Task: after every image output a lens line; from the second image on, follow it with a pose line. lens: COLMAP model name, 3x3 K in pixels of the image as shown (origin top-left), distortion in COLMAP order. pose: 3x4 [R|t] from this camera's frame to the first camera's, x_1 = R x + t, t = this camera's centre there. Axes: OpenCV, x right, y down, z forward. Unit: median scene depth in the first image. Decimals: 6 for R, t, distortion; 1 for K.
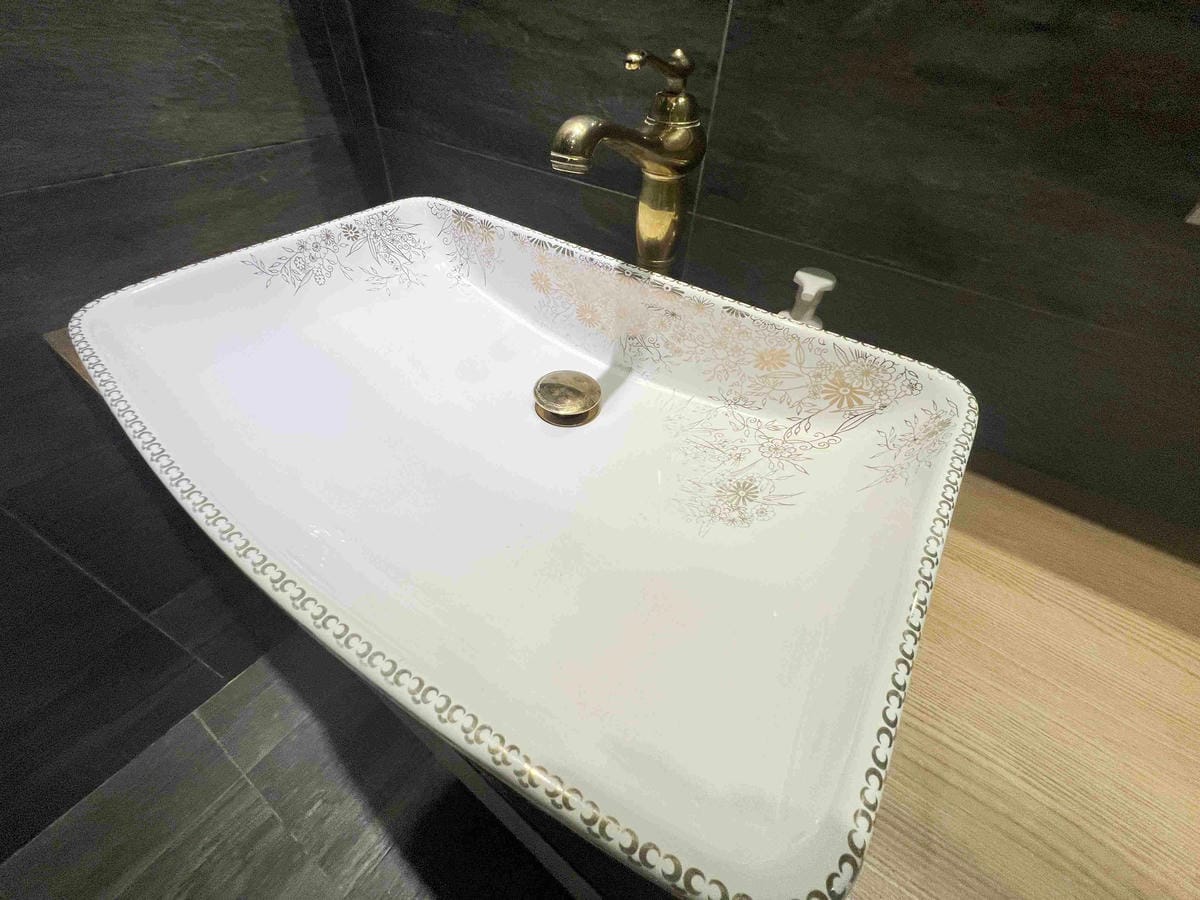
lens RADIAL K [[478.5, 0, 597.1], [0, 478.5, 453.9], [0, 0, 1]] dist [-0.004554, 0.000880]
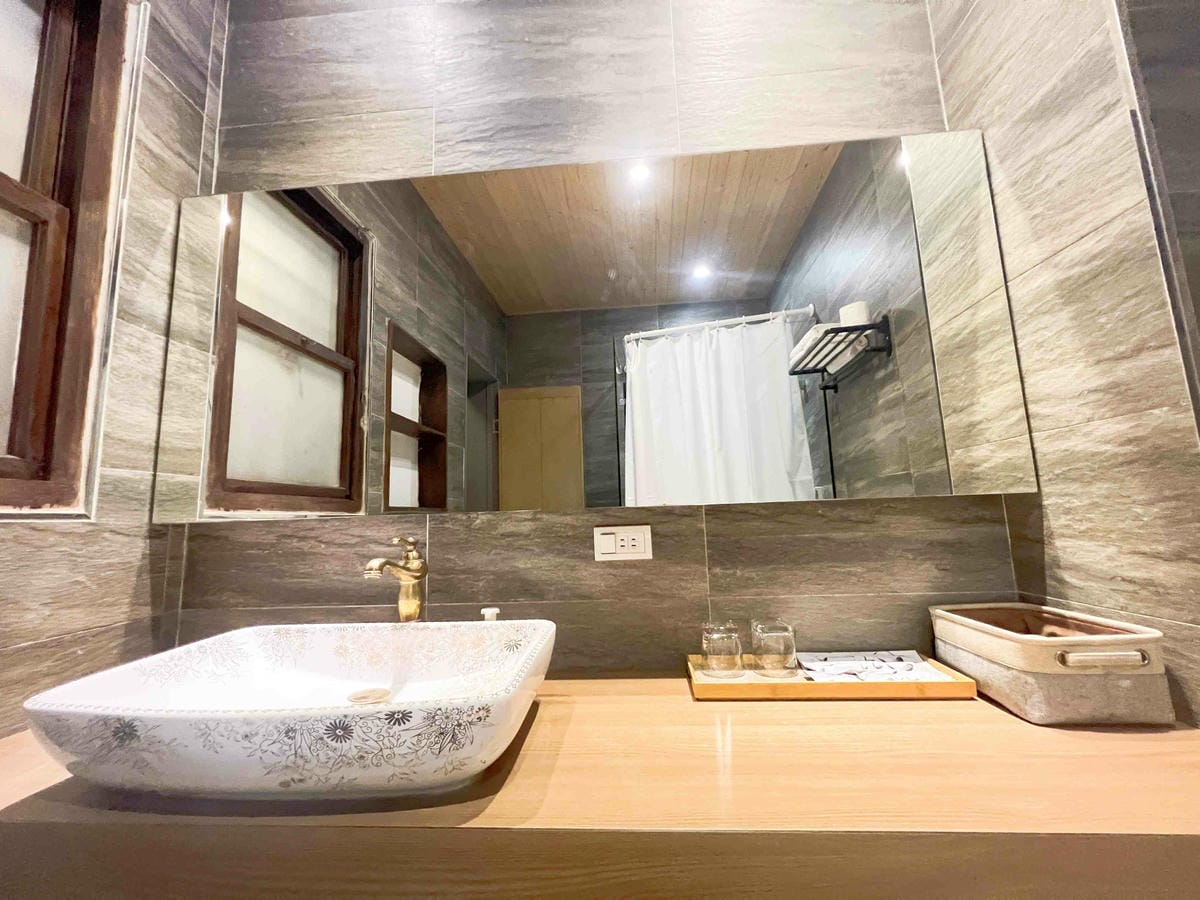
lens RADIAL K [[478.5, 0, 597.9], [0, 478.5, 450.8], [0, 0, 1]] dist [-0.004554, 0.000880]
pose [[0.847461, -0.004611, 0.530838, -0.265891], [0.423657, 0.608429, -0.671065, 0.808171], [-0.319883, 0.793595, 0.517573, -0.811397]]
